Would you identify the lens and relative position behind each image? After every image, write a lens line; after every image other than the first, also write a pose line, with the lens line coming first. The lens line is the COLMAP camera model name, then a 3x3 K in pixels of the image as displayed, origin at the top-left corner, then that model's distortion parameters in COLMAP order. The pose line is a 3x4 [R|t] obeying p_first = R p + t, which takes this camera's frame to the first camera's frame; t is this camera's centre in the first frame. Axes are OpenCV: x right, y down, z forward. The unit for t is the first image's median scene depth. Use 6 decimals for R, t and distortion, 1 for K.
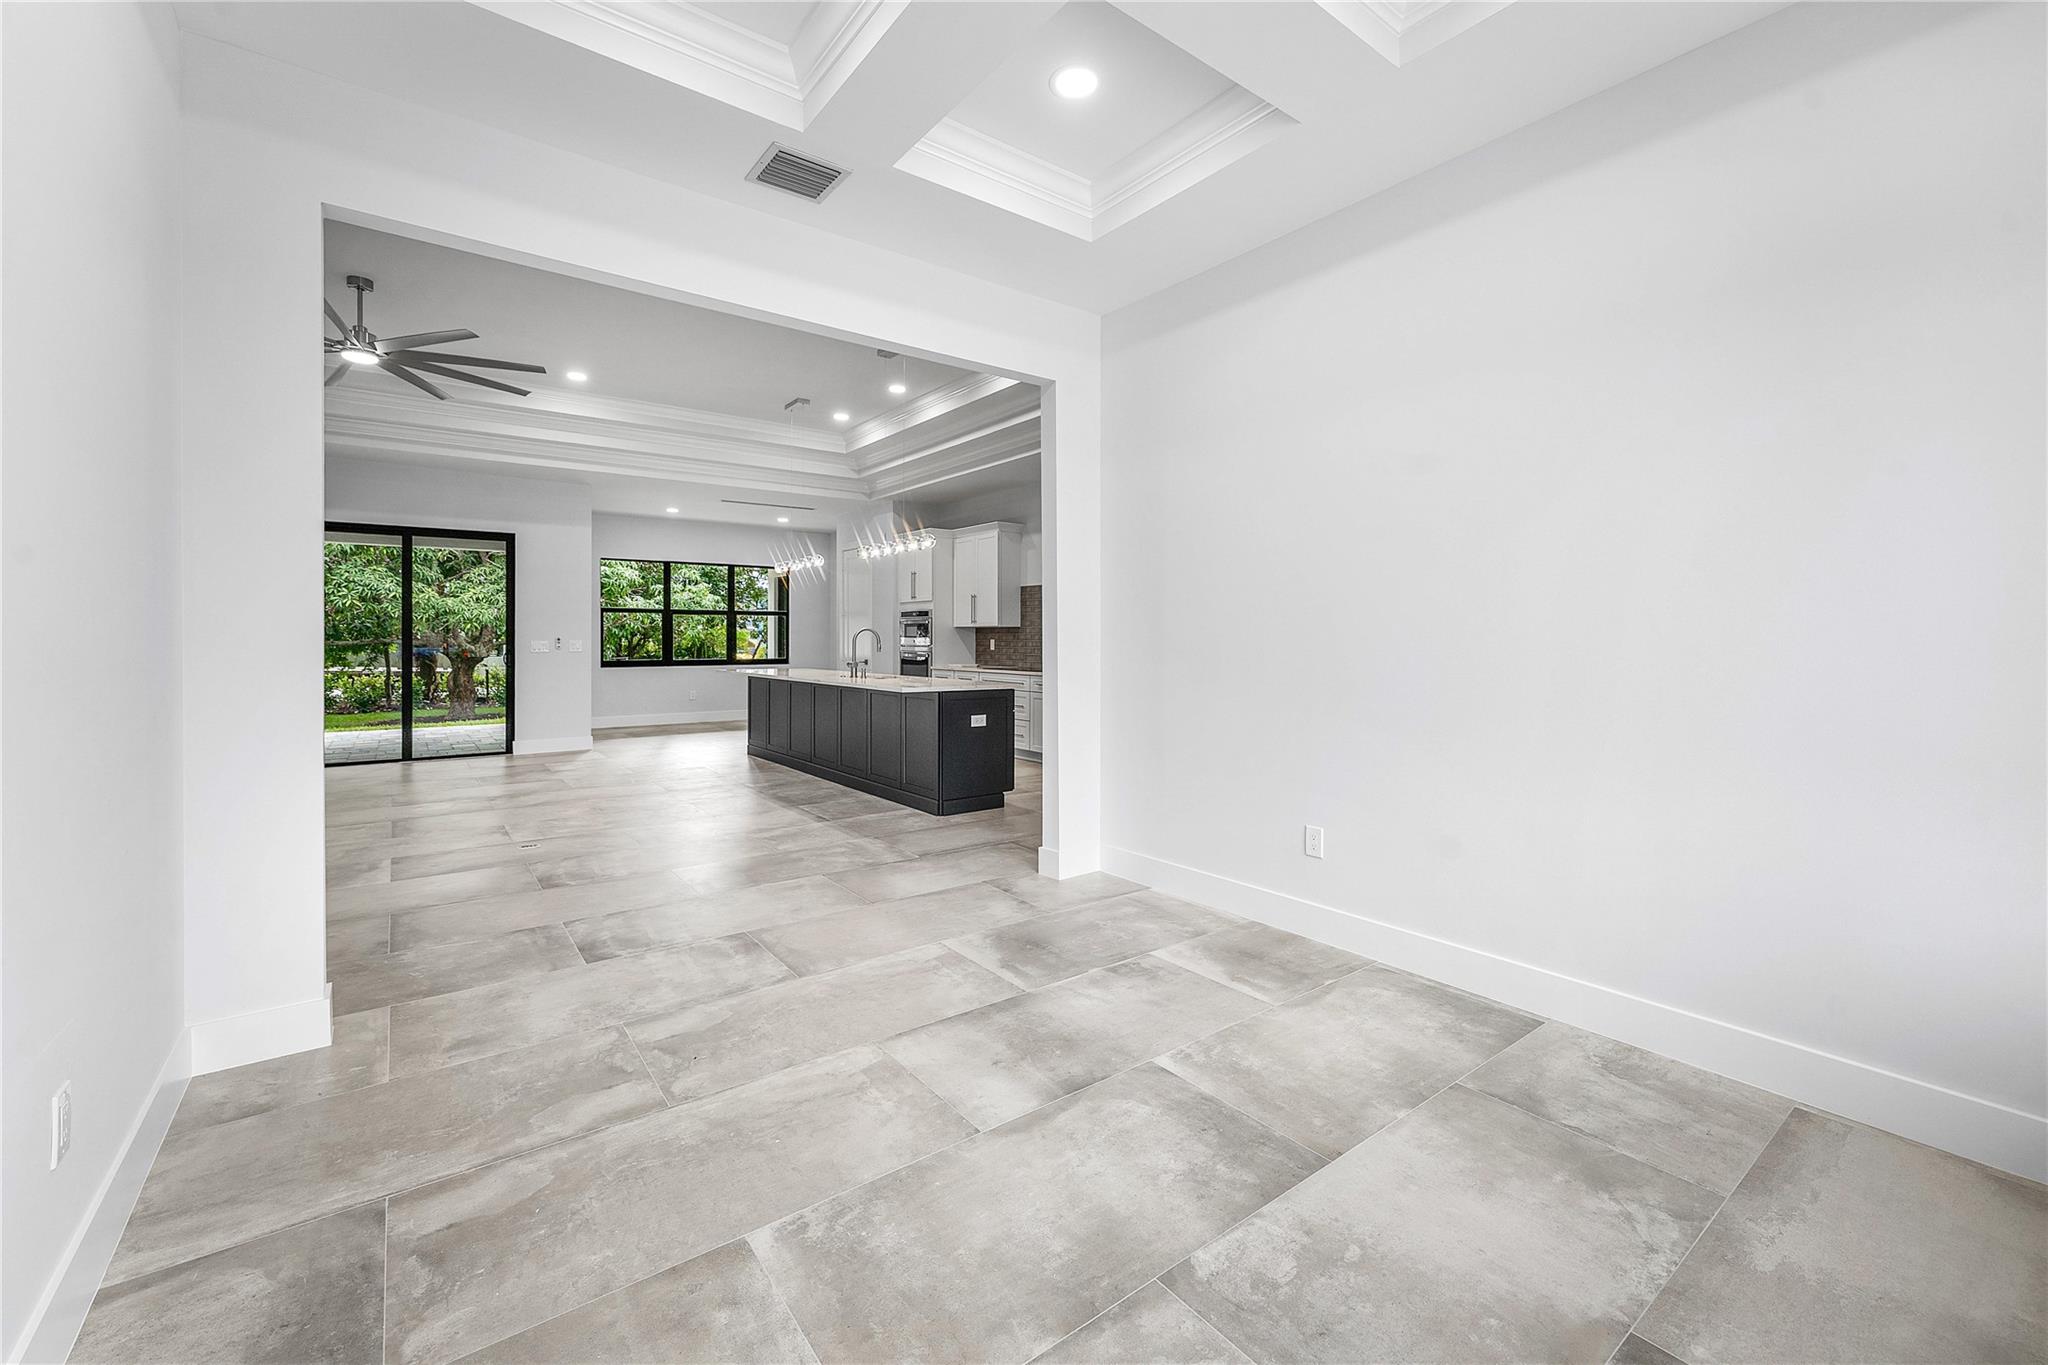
lens RADIAL K [[837.2, 0, 1020.5], [0, 837.2, 650.4], [0, 0, 1]] dist [-0.000422, 0.000237]
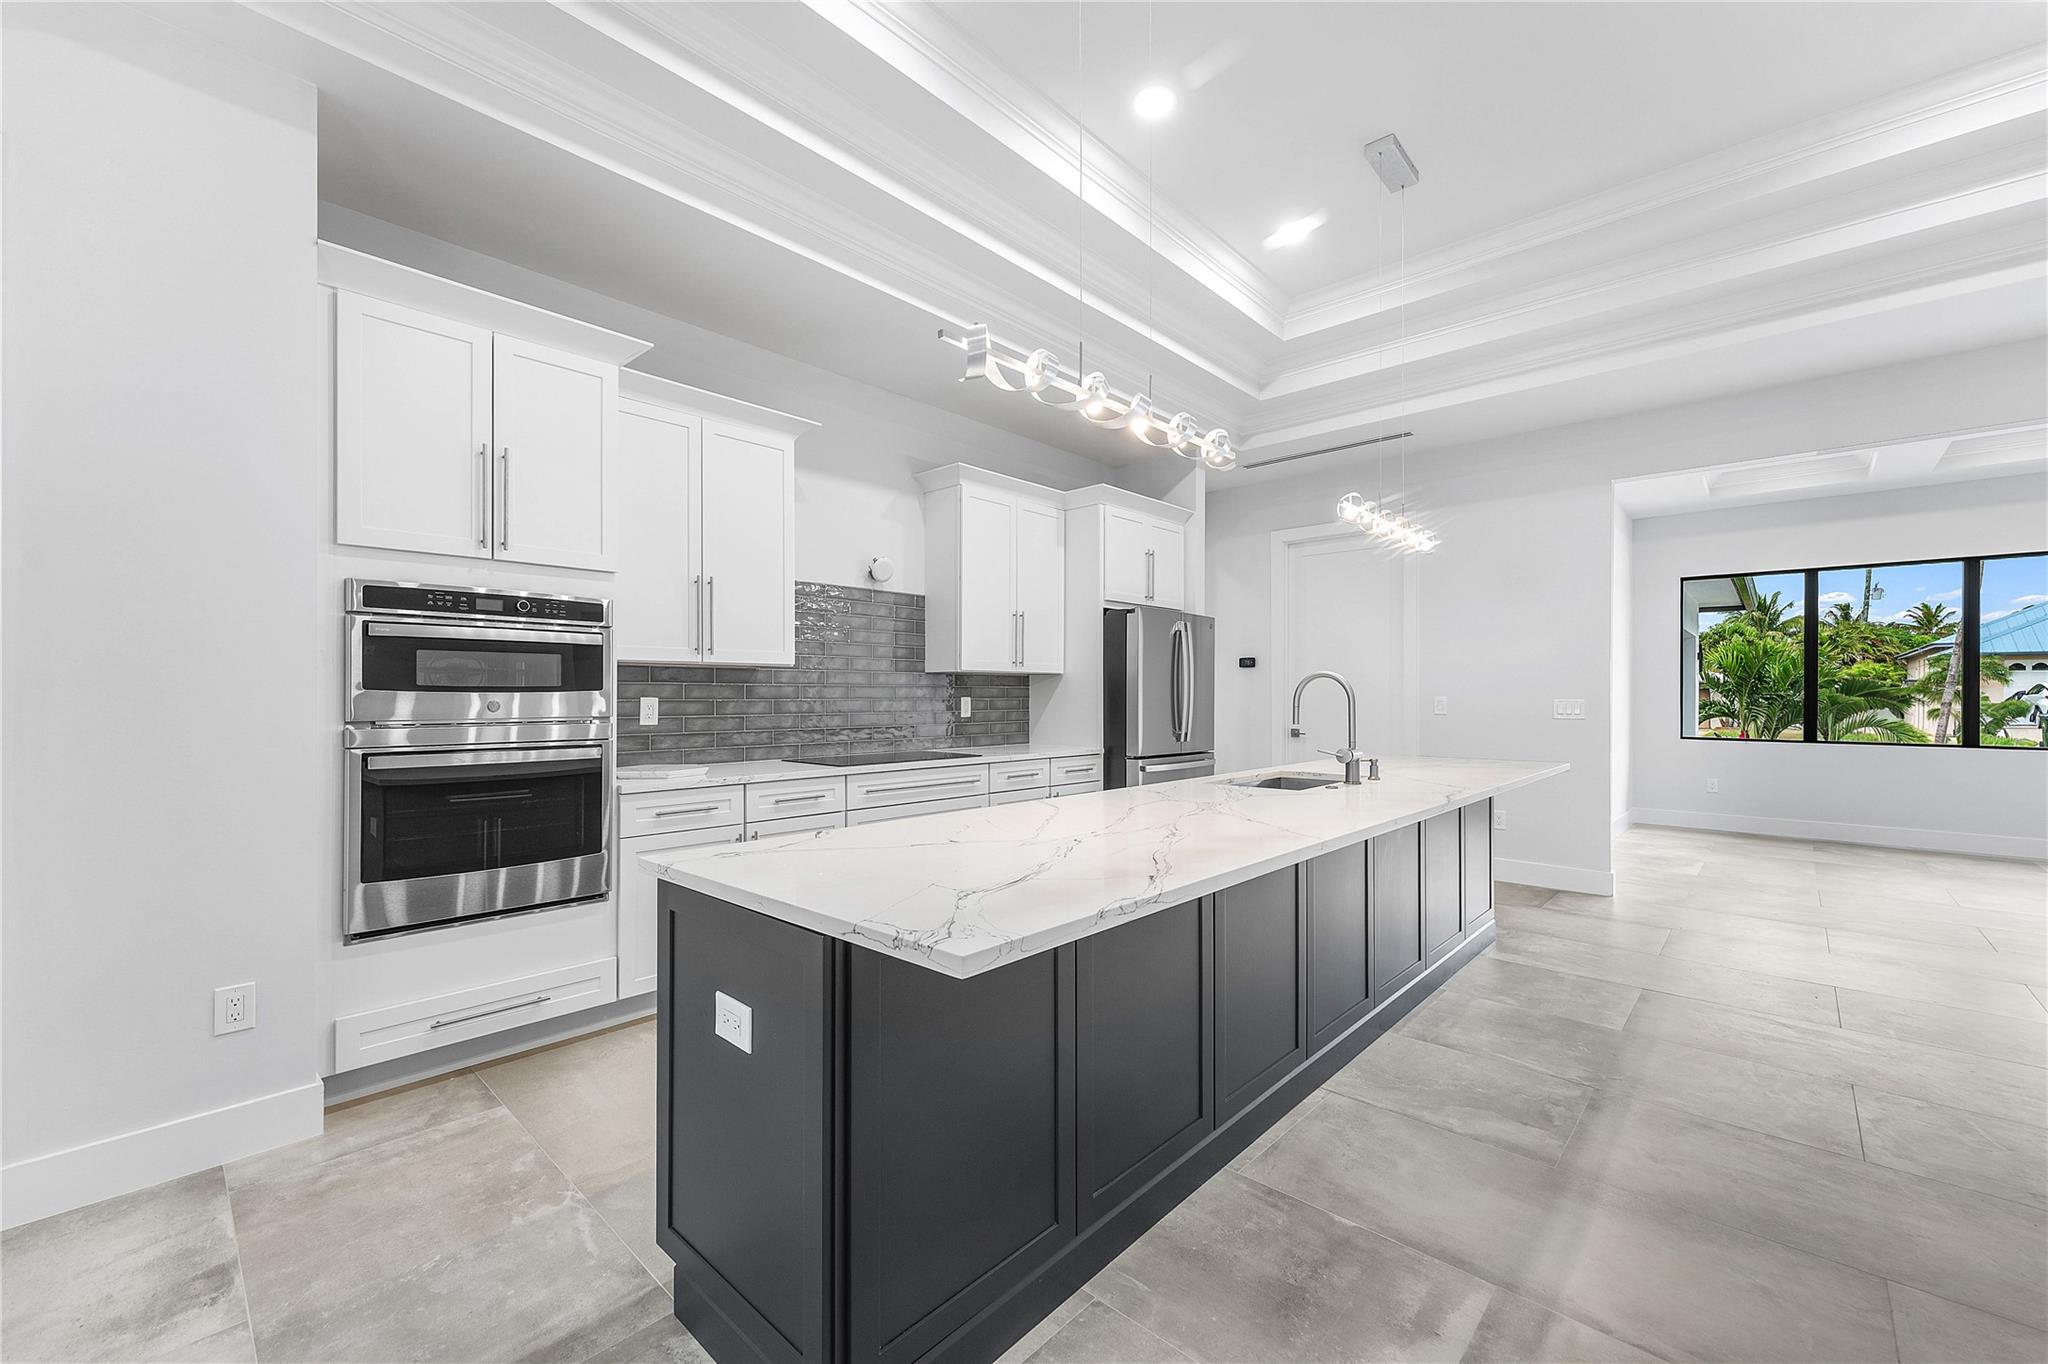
lens RADIAL K [[824.7, 0, 1020.0], [0, 824.7, 694.4], [0, 0, 1]] dist [-0.001118, 0.000768]
pose [[-0.180425, -0.001884, 0.983587, -0.418899], [0.014156, 0.999890, 0.004512, -0.013451], [-0.983487, 0.014737, -0.180378, 0.883372]]
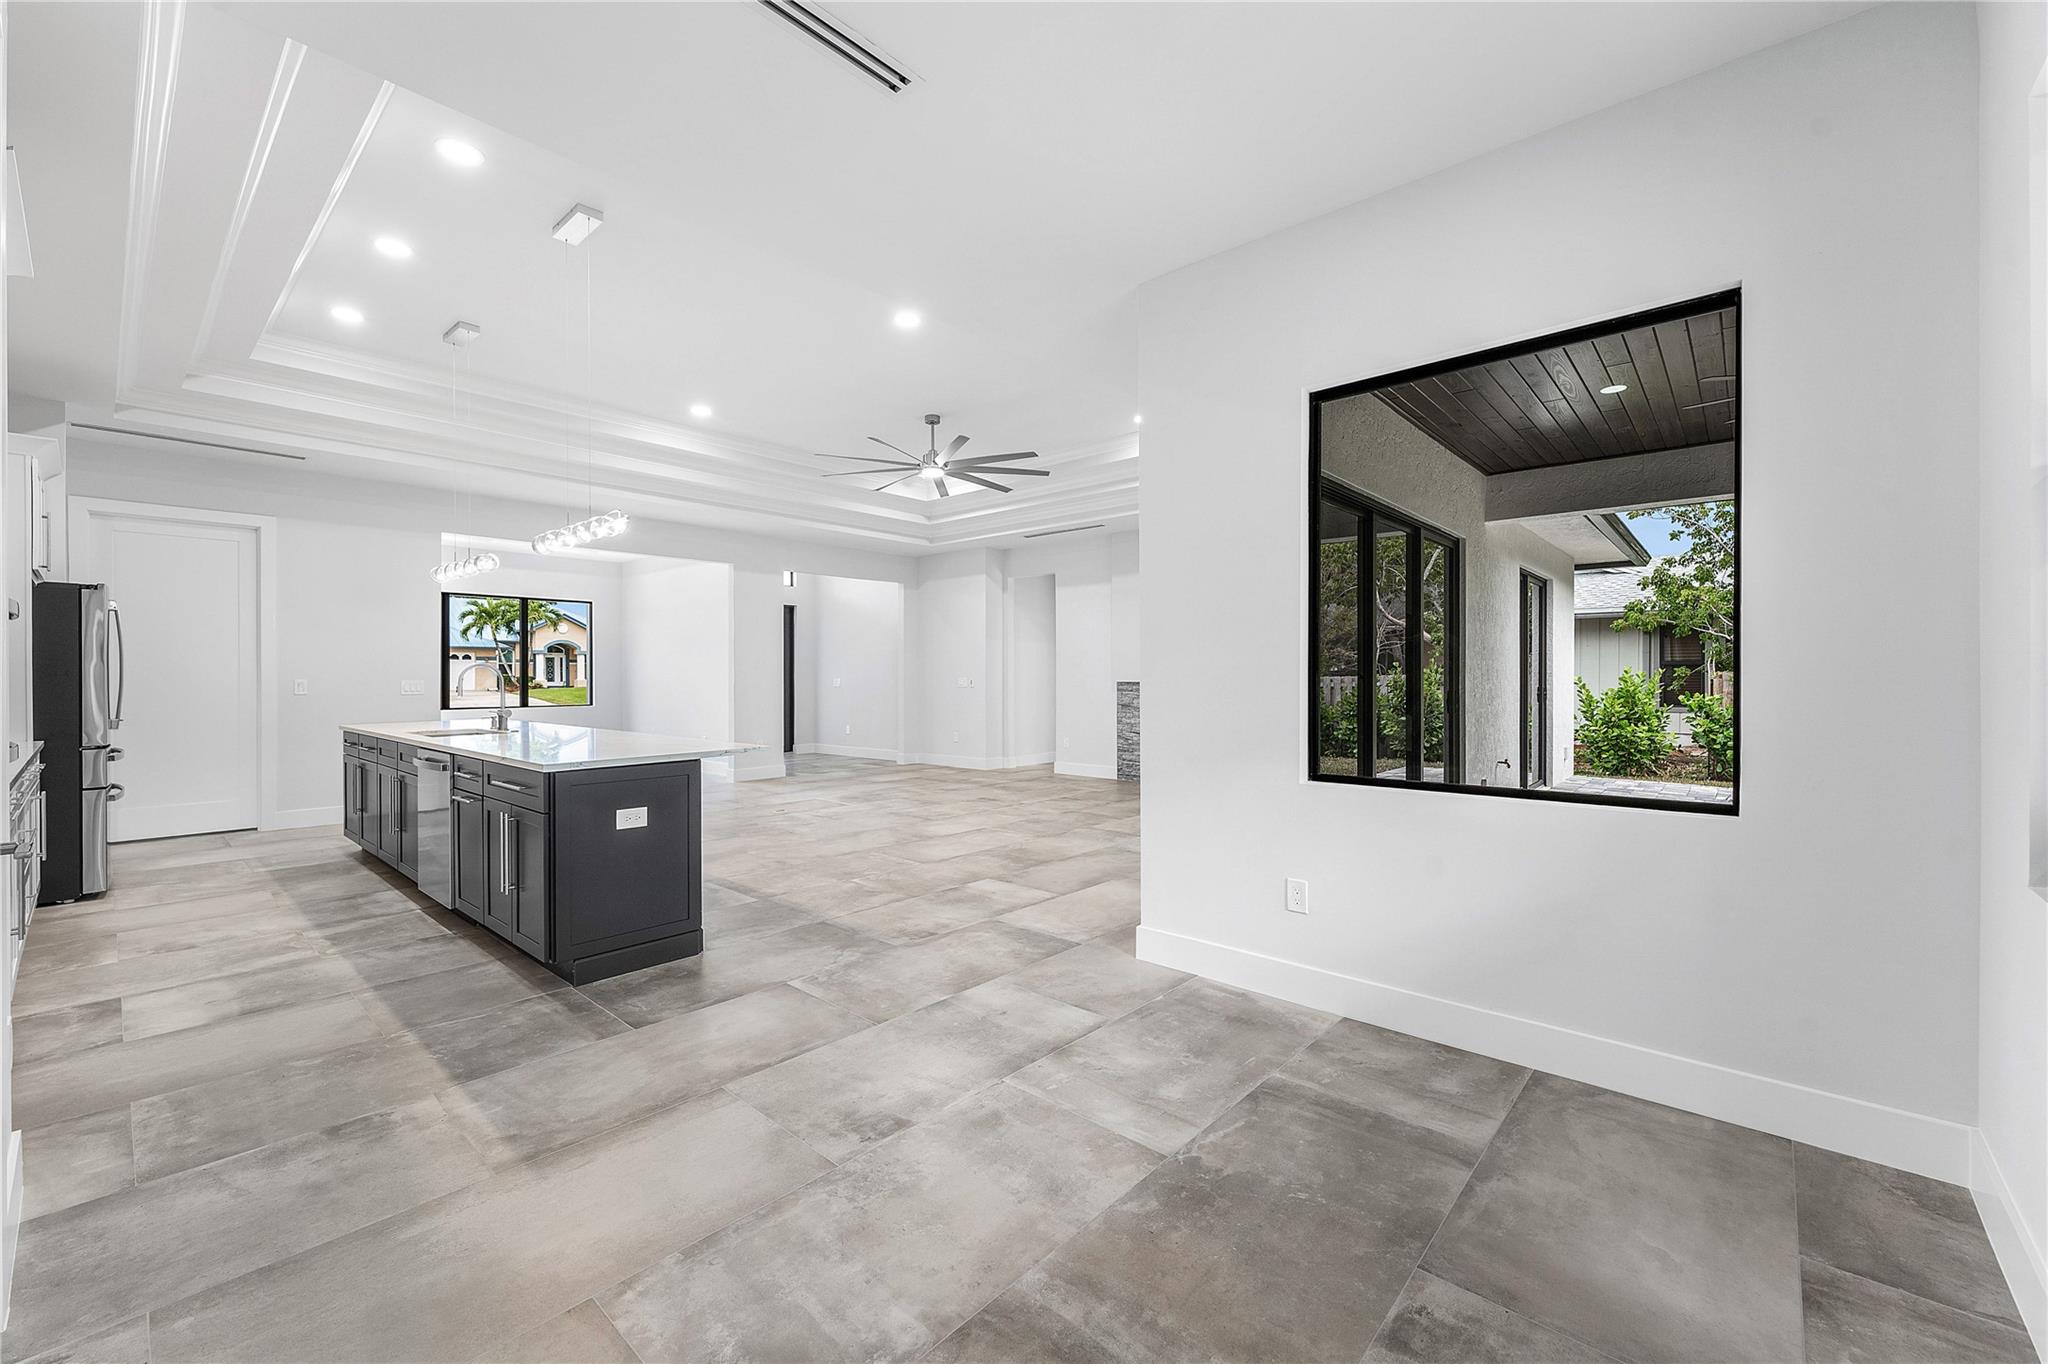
lens RADIAL K [[824.7, 0, 1020.0], [0, 824.7, 694.4], [0, 0, 1]] dist [-0.001118, 0.000768]
pose [[-0.979915, 0.005175, -0.199350, -0.354308], [-0.002221, 0.999318, 0.036858, -0.019463], [0.199404, 0.036561, -0.979235, 1.276436]]
